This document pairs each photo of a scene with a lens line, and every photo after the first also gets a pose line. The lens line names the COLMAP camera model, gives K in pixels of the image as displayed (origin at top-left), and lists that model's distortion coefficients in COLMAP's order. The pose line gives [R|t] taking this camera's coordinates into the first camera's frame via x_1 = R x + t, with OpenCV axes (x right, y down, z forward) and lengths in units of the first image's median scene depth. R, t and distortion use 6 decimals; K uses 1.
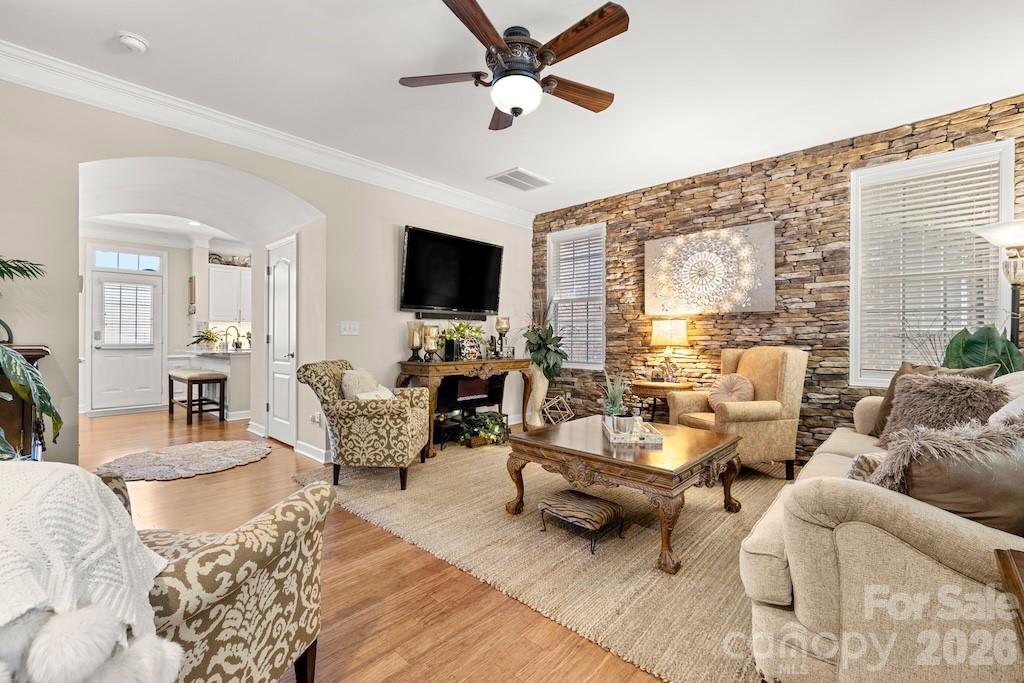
lens RADIAL K [[437.9, 0, 512.0], [0, 437.9, 341.5], [0, 0, 1]] dist [0.003835, 0.000676]
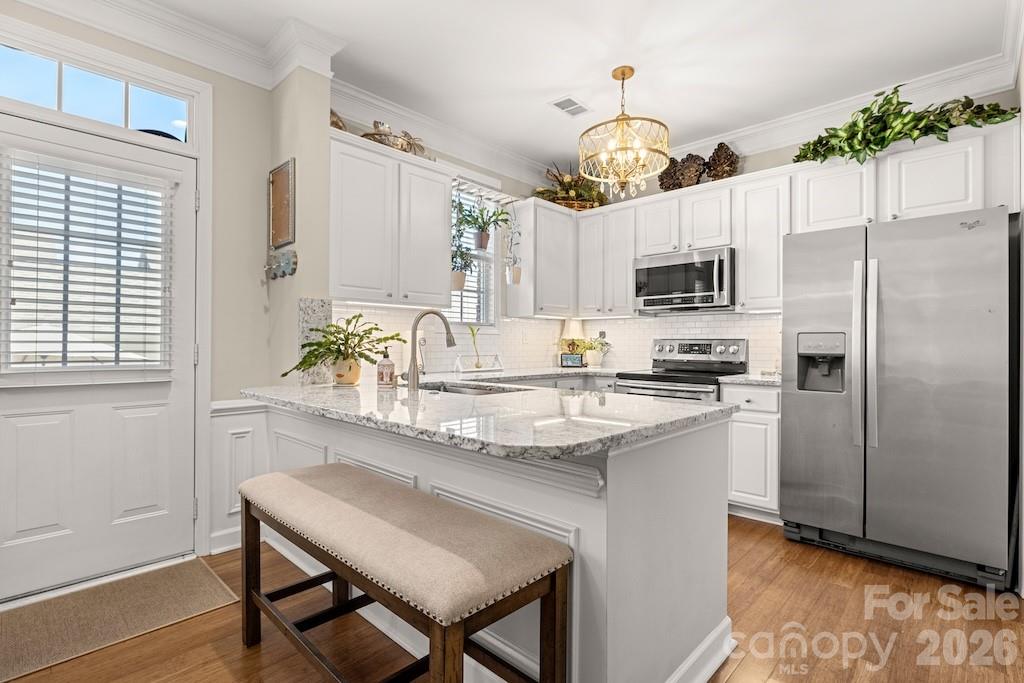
lens RADIAL K [[482.2, 0, 506.2], [0, 482.2, 343.2], [0, 0, 1]] dist [-0.004595, 0.000438]
pose [[0.999936, -0.002624, -0.010993, -0.564205], [0.002576, 0.999987, -0.004438, -0.010619], [0.011004, 0.004410, 0.999930, 0.647944]]
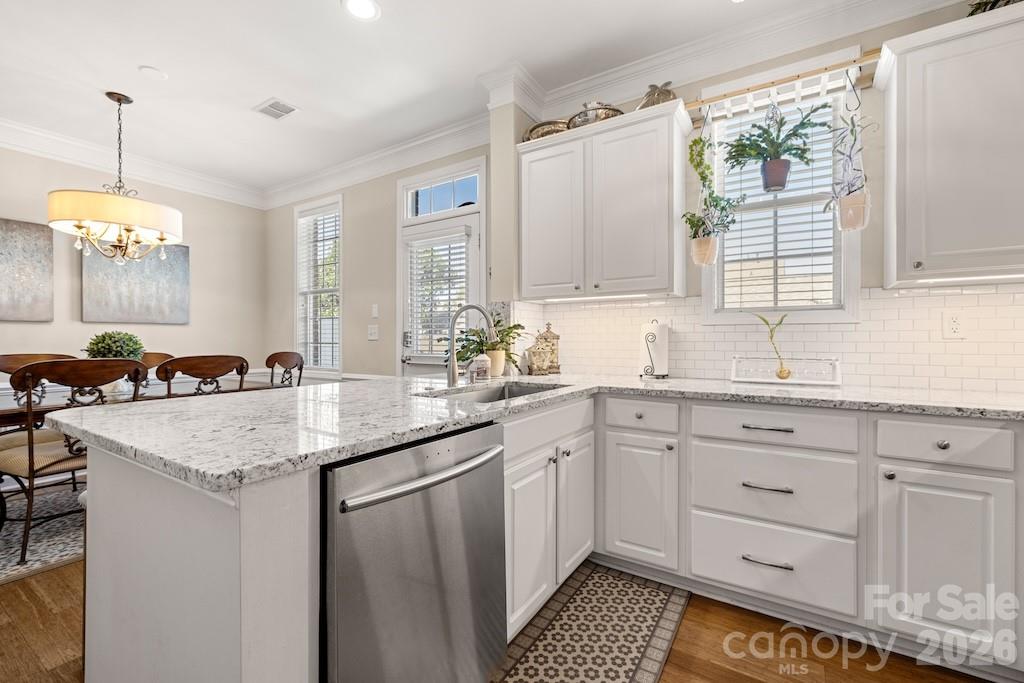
lens RADIAL K [[437.9, 0, 512.0], [0, 437.9, 341.5], [0, 0, 1]] dist [0.003835, 0.000676]
pose [[0.190865, -0.003492, -0.981610, -0.334452], [-0.001857, 0.999991, -0.003919, -0.009758], [0.981614, 0.002571, 0.190857, 0.944093]]
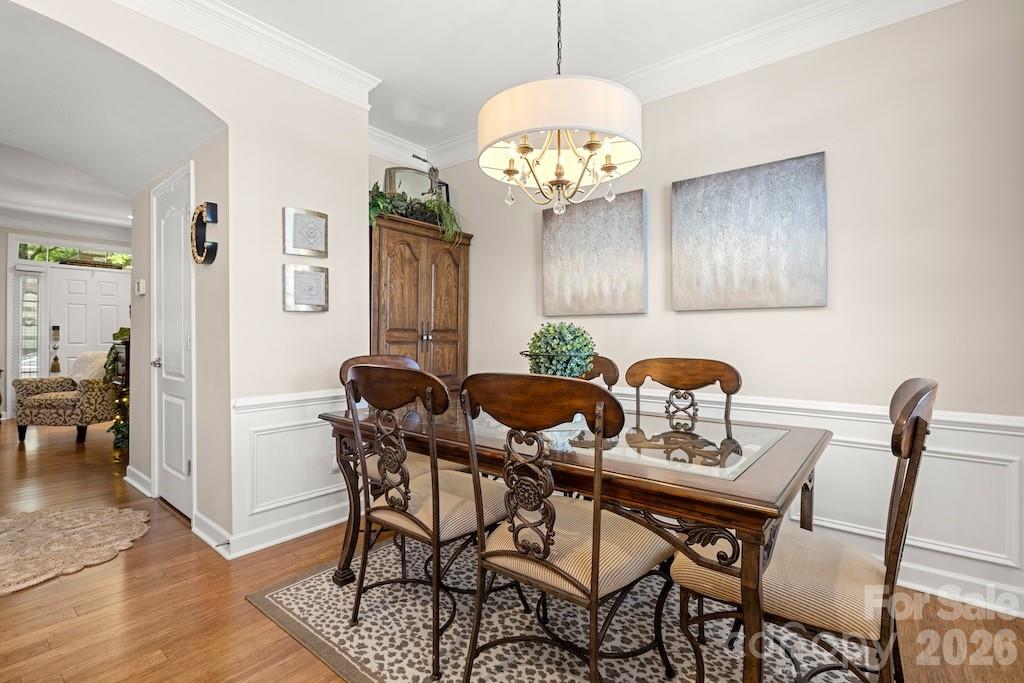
lens RADIAL K [[471.4, 0, 505.8], [0, 471.4, 336.0], [0, 0, 1]] dist [-0.009559, 0.000252]
pose [[-0.996346, -0.010868, -0.084712, -0.761435], [-0.011125, 0.999935, 0.002559, -0.012927], [0.084679, 0.003492, -0.996402, 0.927555]]
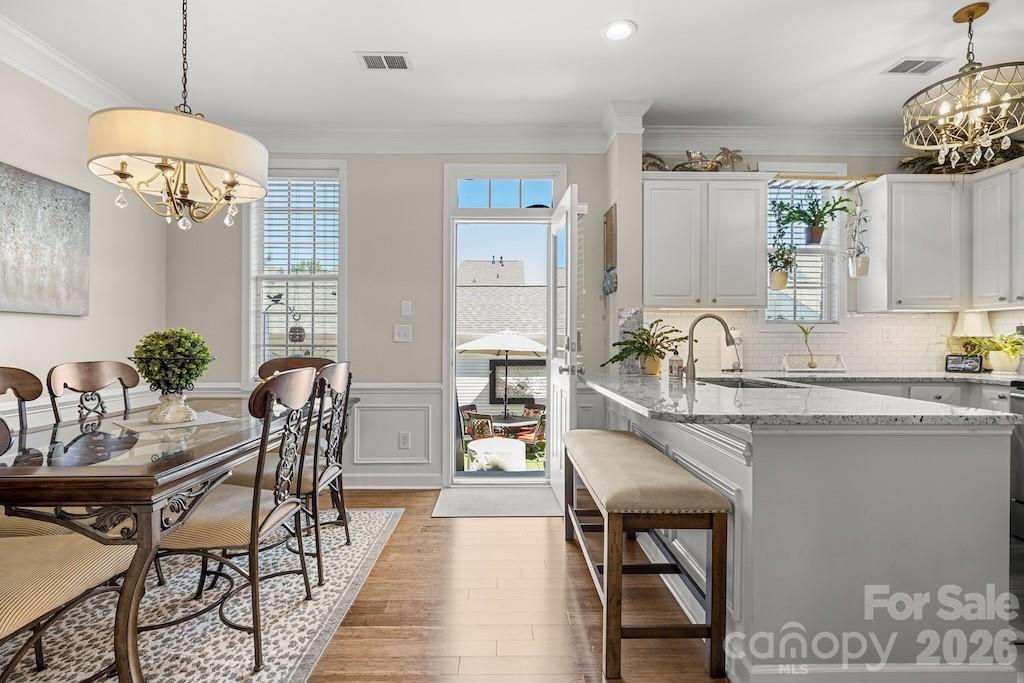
lens RADIAL K [[493.3, 0, 511.1], [0, 493.3, 343.0], [0, 0, 1]] dist [-0.000327, -0.000244]
pose [[0.699008, -0.002310, -0.715110, -0.448358], [-0.000019, 0.999995, -0.003249, -0.010607], [0.715114, 0.002285, 0.699004, 0.588495]]
